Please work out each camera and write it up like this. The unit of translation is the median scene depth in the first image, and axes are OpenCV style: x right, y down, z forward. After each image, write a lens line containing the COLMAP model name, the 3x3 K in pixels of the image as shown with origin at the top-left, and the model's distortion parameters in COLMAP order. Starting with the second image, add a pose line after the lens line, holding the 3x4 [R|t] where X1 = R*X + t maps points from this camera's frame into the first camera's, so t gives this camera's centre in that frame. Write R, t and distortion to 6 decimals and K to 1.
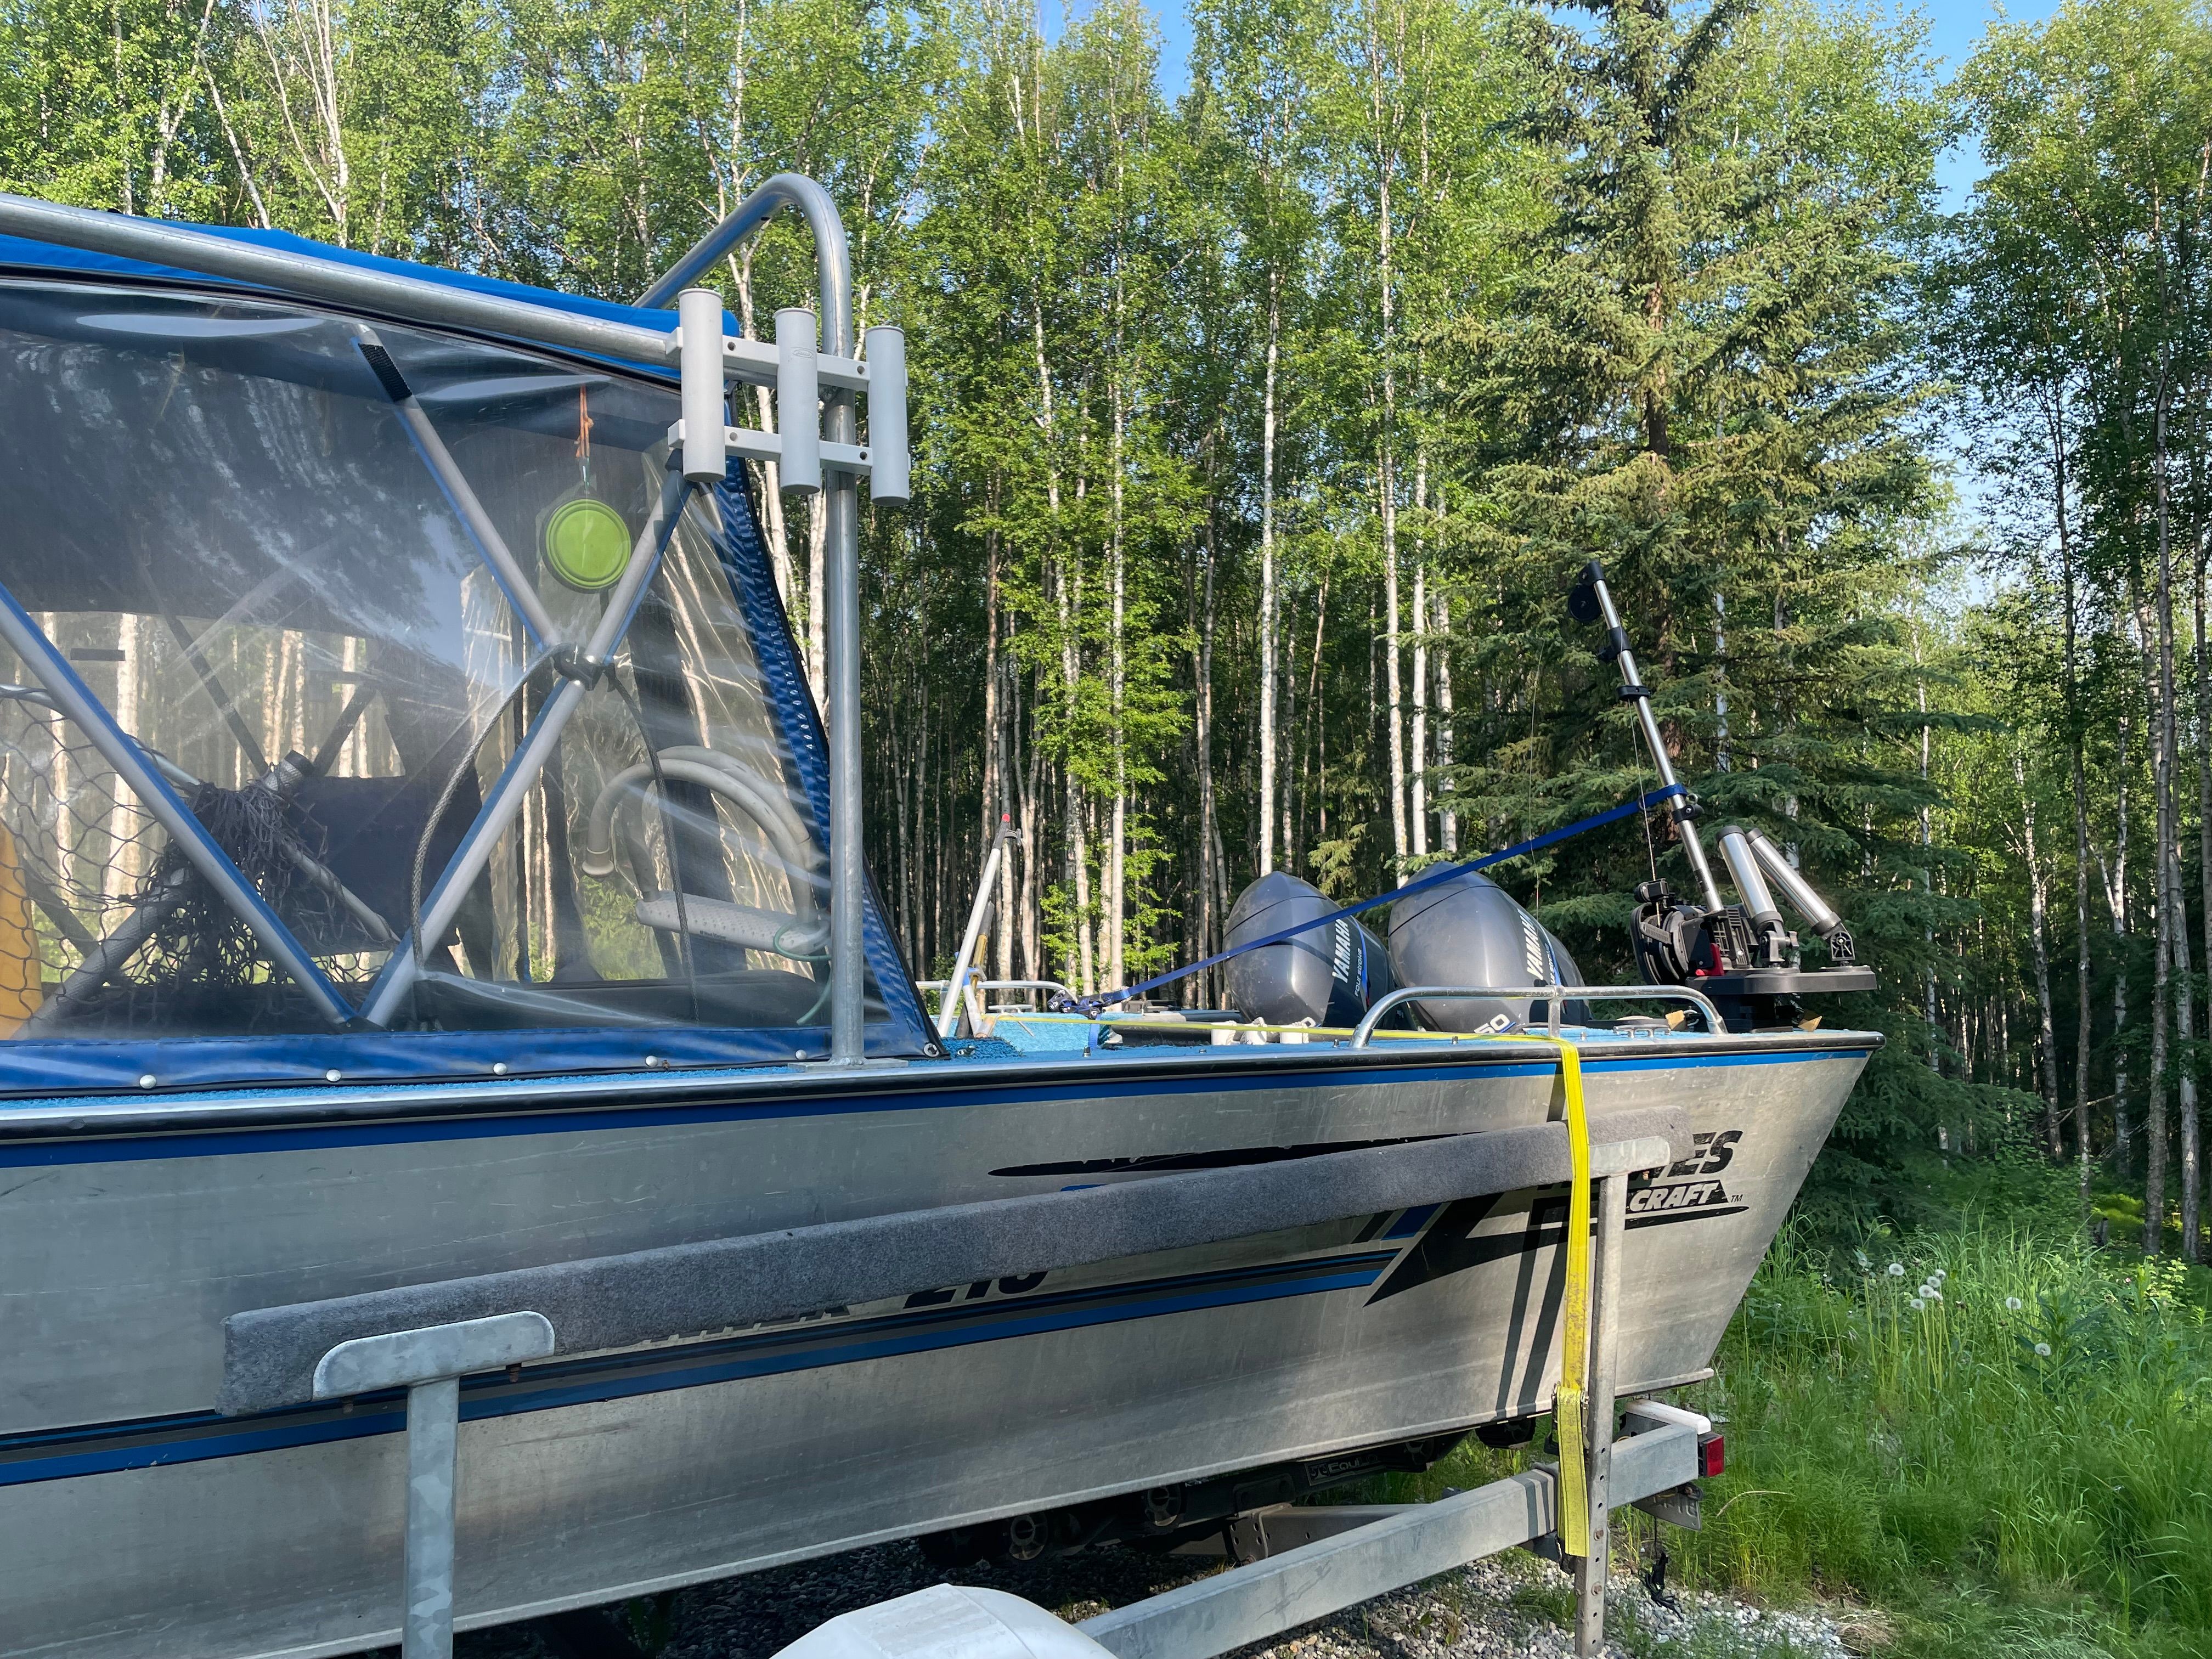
lens RADIAL K [[1604.1, 0, 1184.5], [0, 1604.1, 830.6], [0, 0, 1]] dist [0.073420, -0.084452]
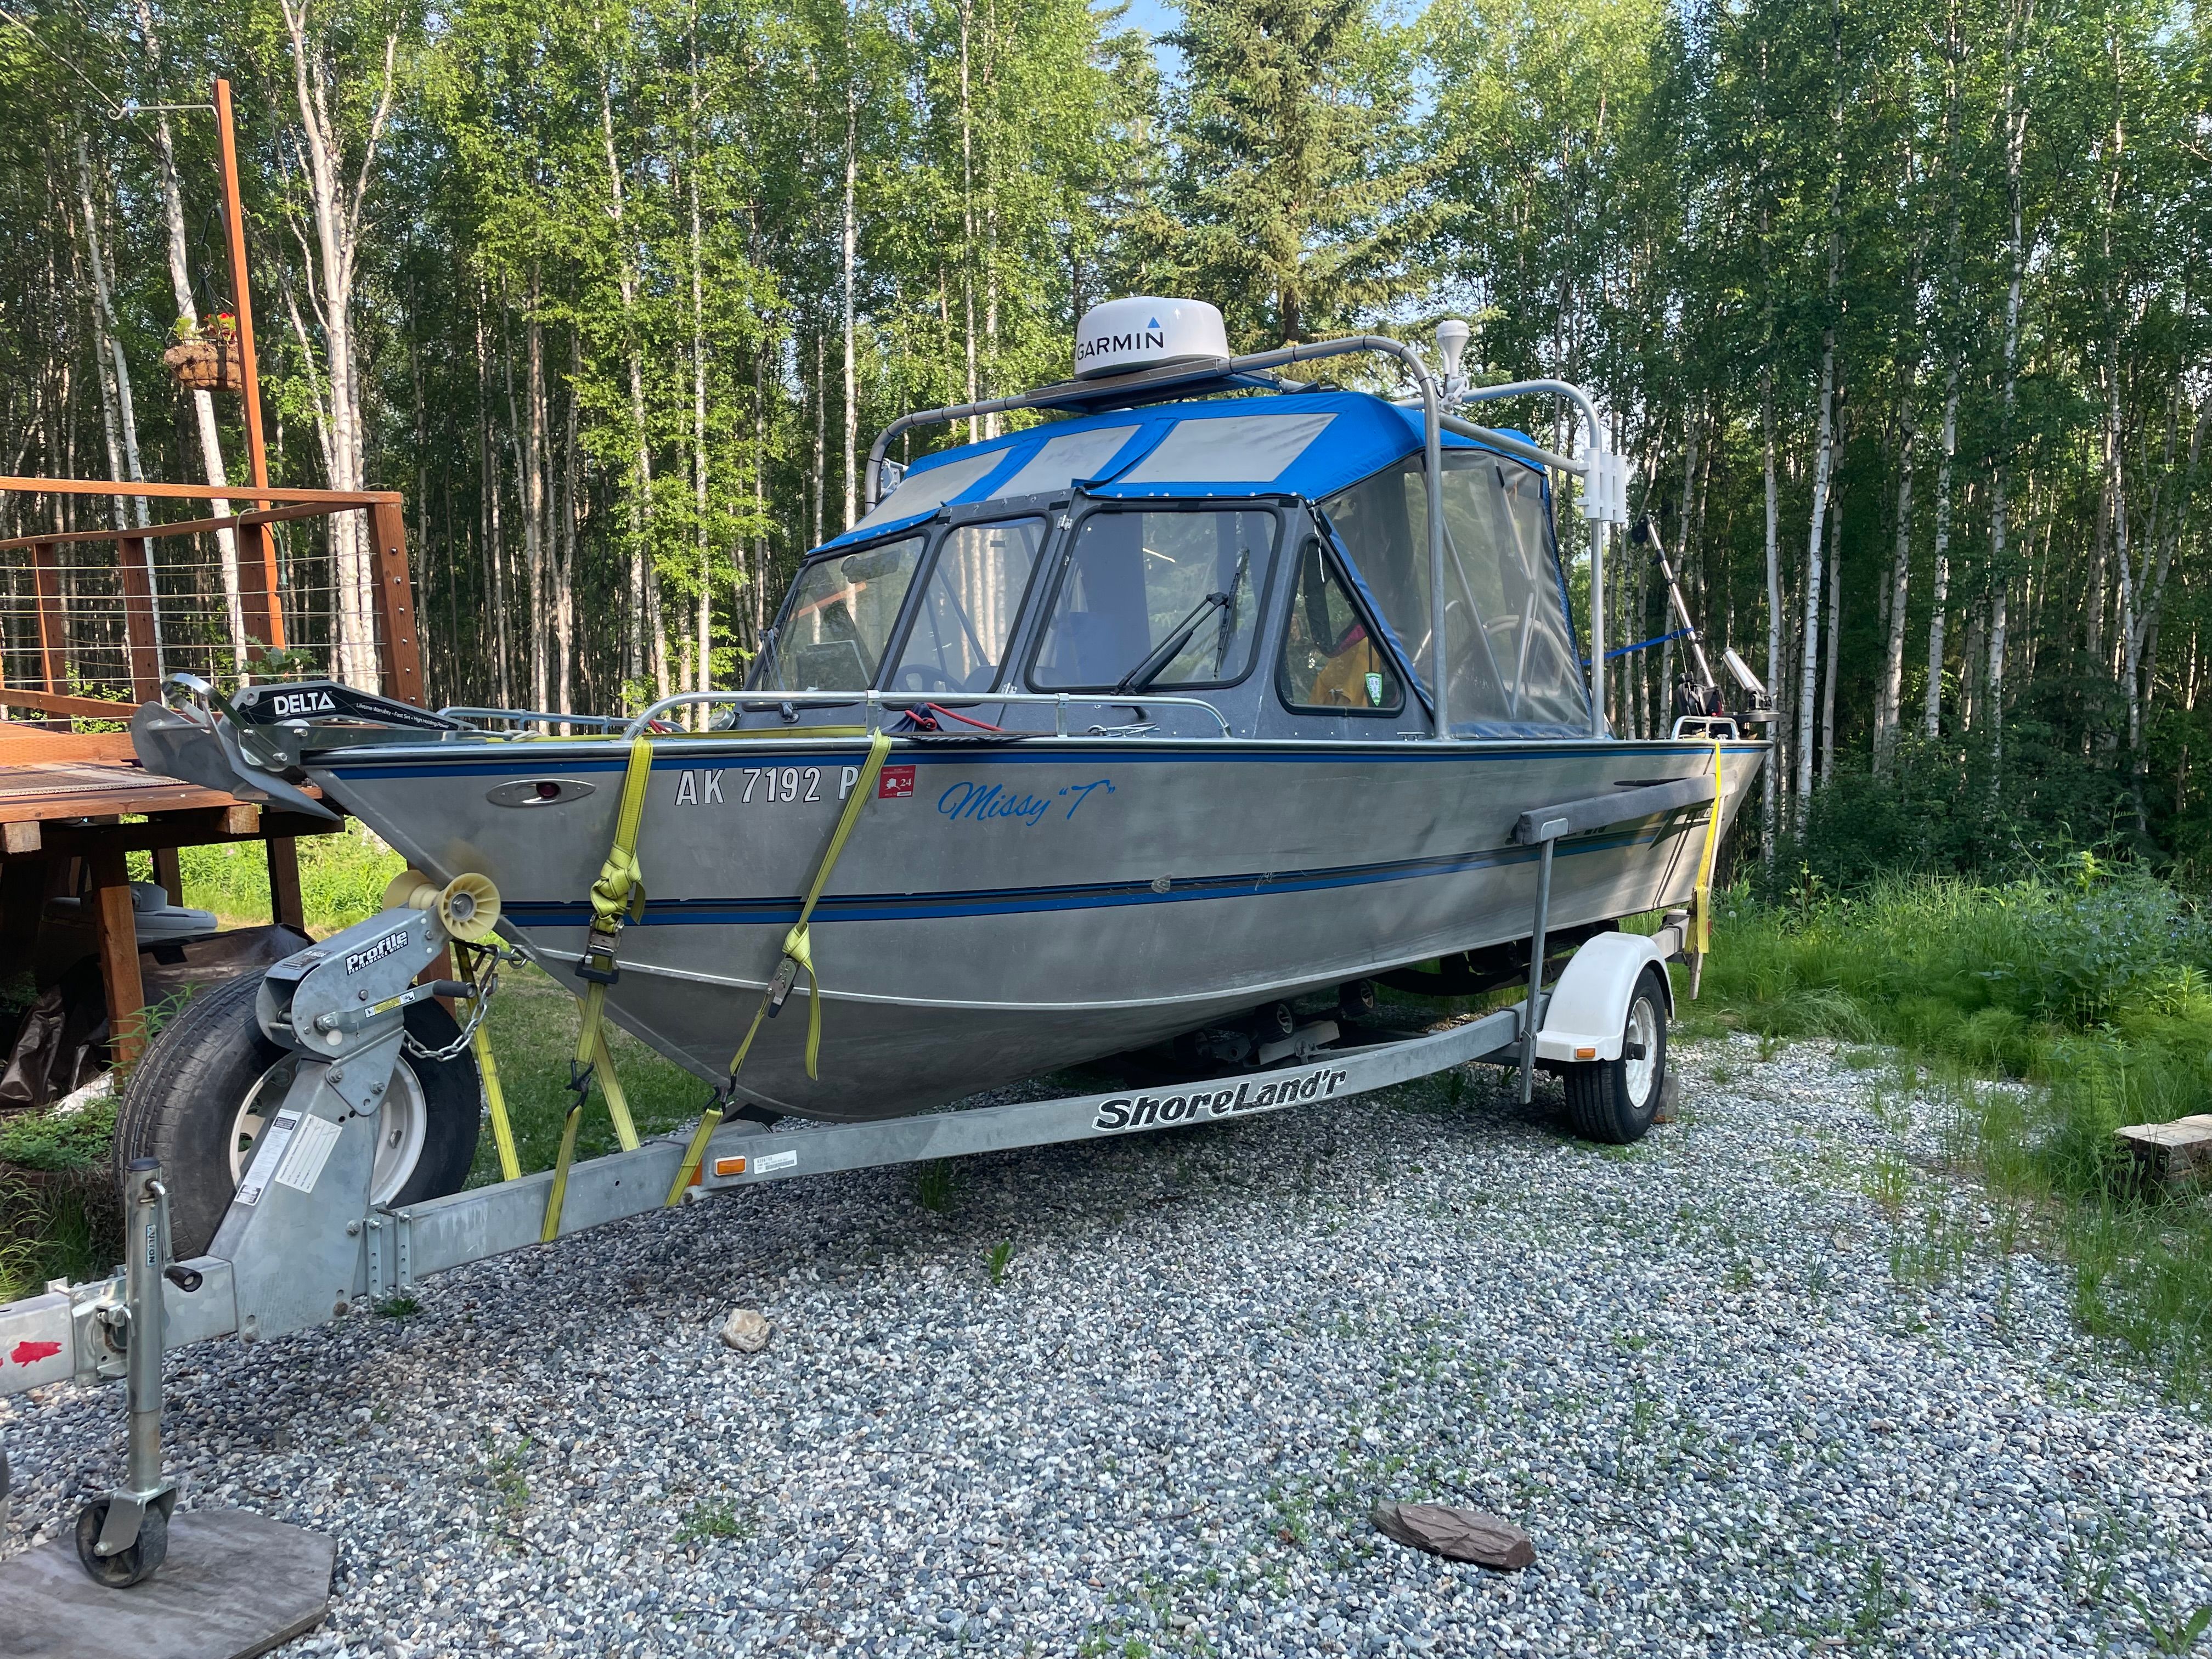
lens RADIAL K [[1698.1, 0, 1106.0], [0, 1698.1, 829.5], [0, 0, 1]] dist [0.091269, -0.114959]
pose [[0.928209, -0.029012, 0.370926, -0.248352], [-0.015090, 0.993199, 0.115446, -0.002458], [-0.371753, -0.112755, 0.921459, -0.162176]]
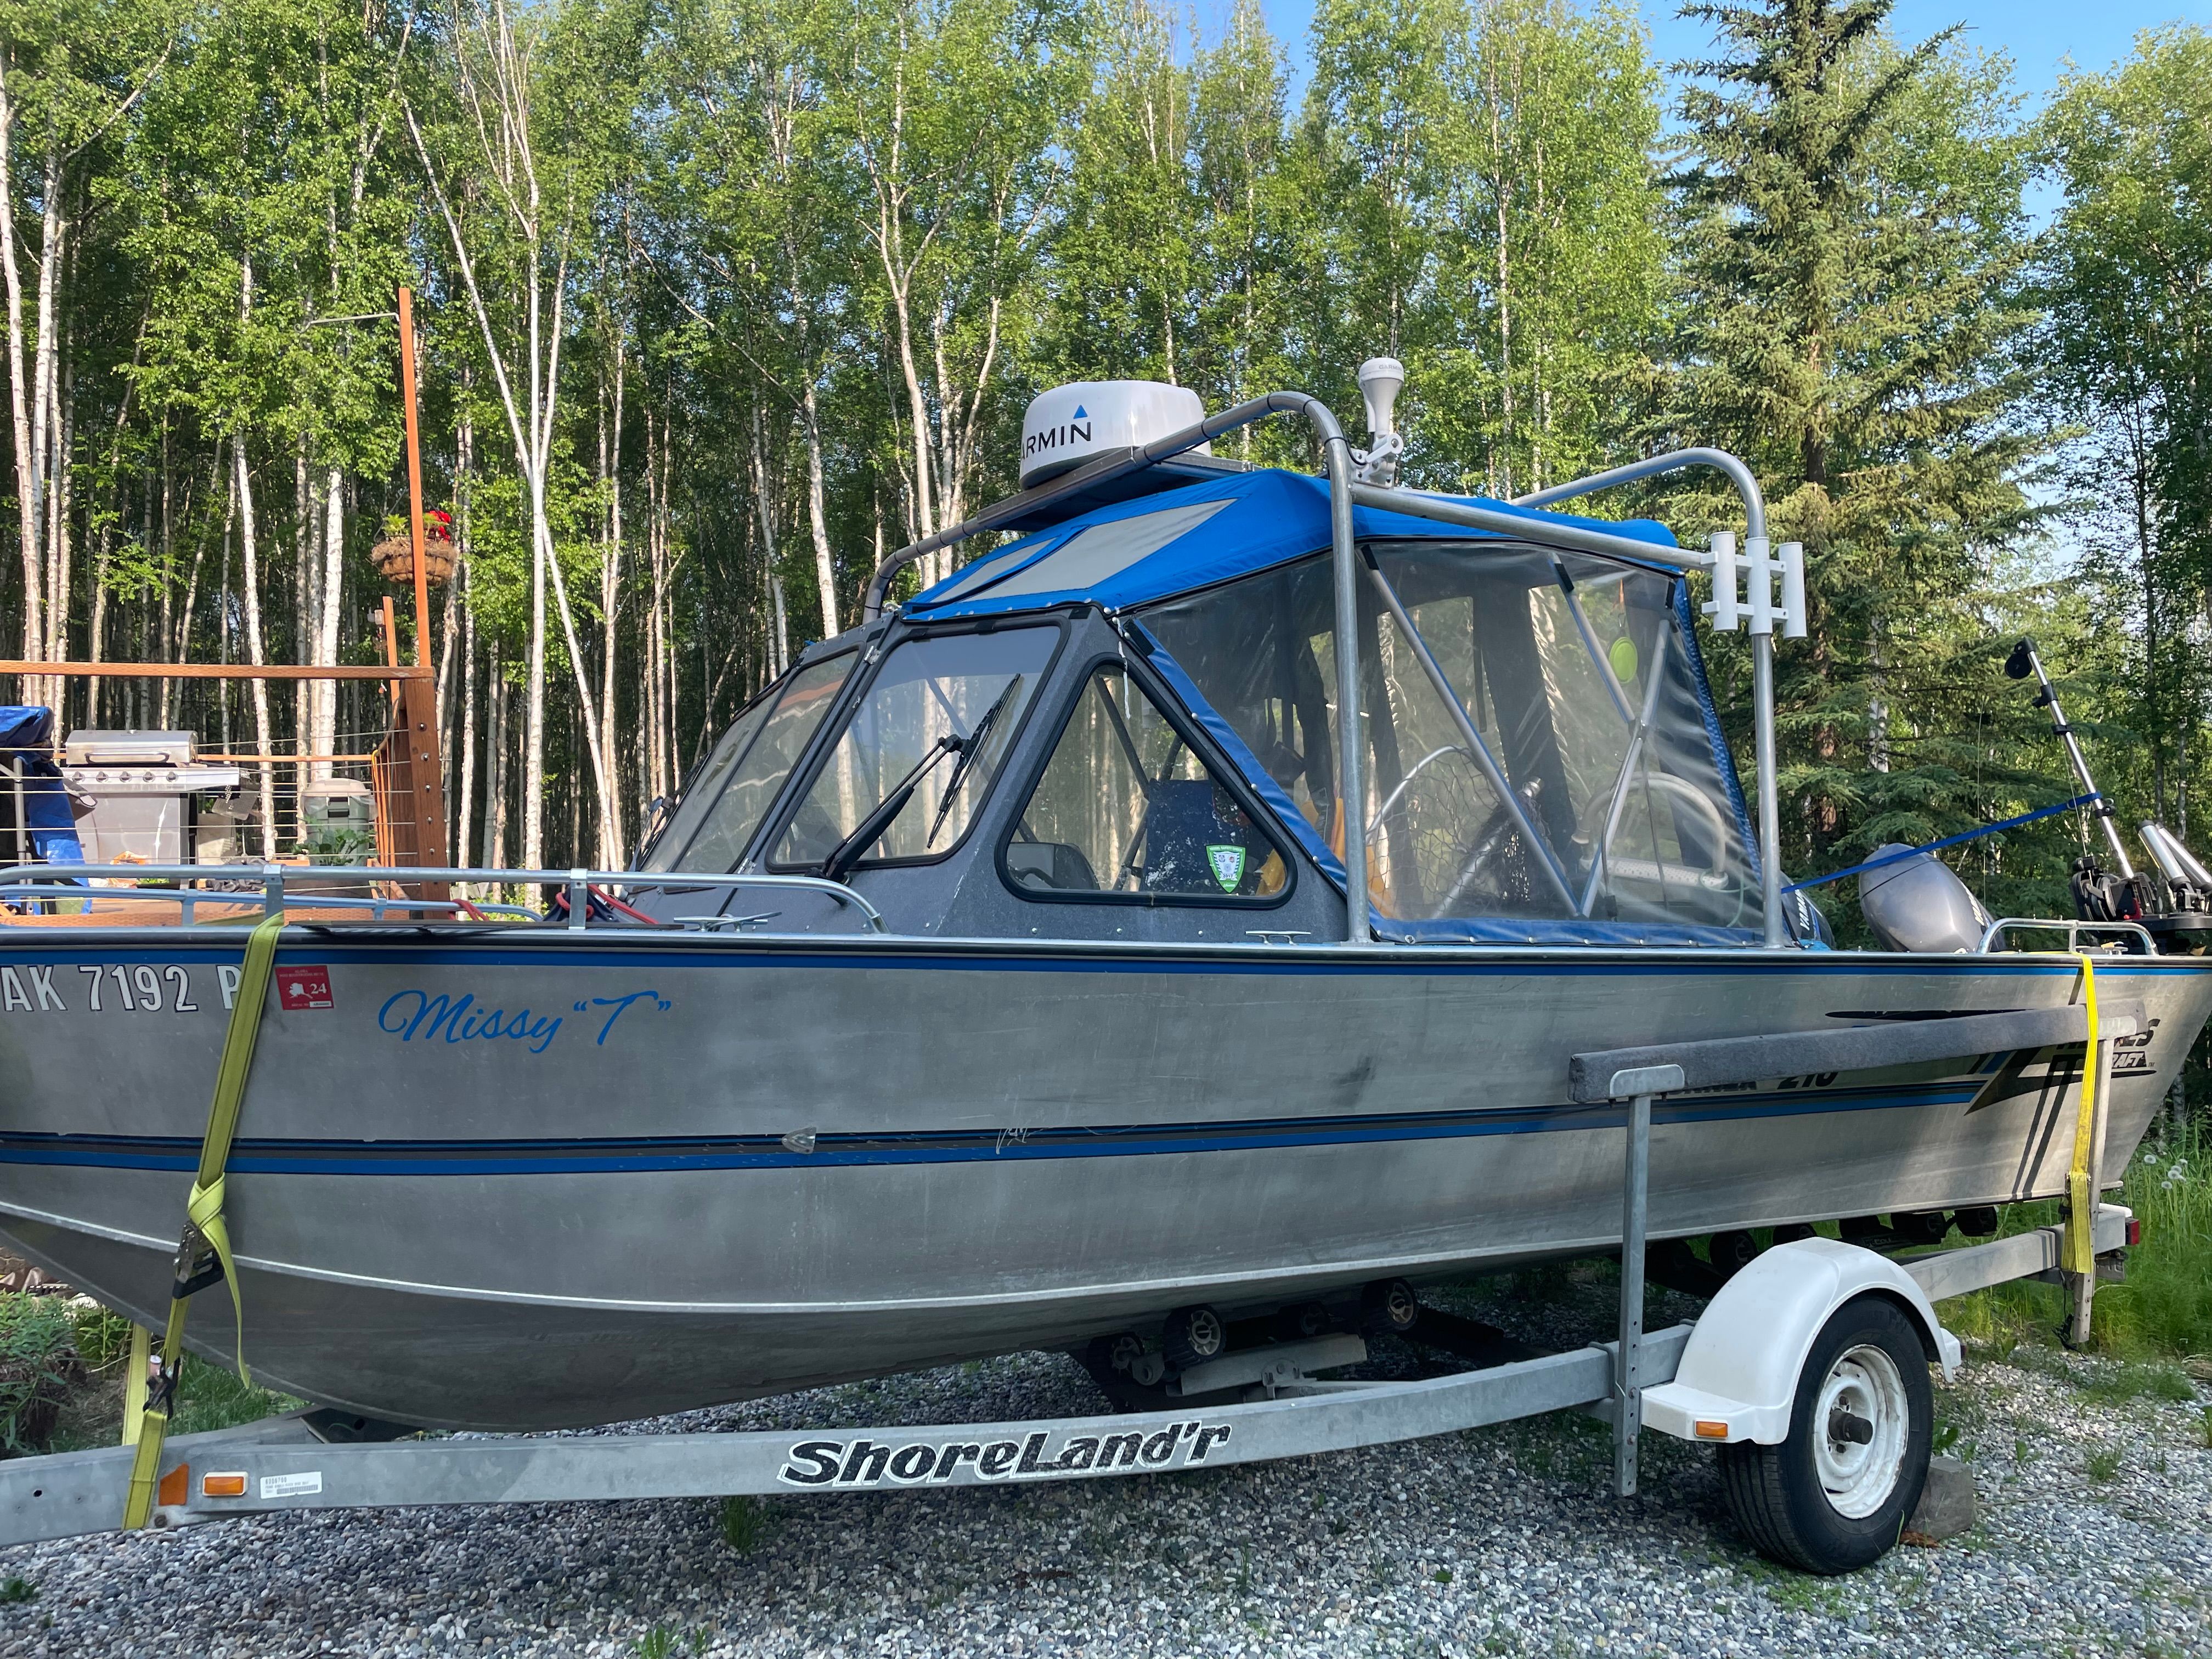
lens RADIAL K [[1675.1, 0, 1161.7], [0, 1675.1, 813.2], [0, 0, 1]] dist [0.091626, -0.119884]
pose [[0.999947, 0.007647, 0.006877, -0.112676], [-0.007625, 0.999966, -0.003232, 0.000486], [-0.006901, 0.003179, 0.999971, -0.111779]]
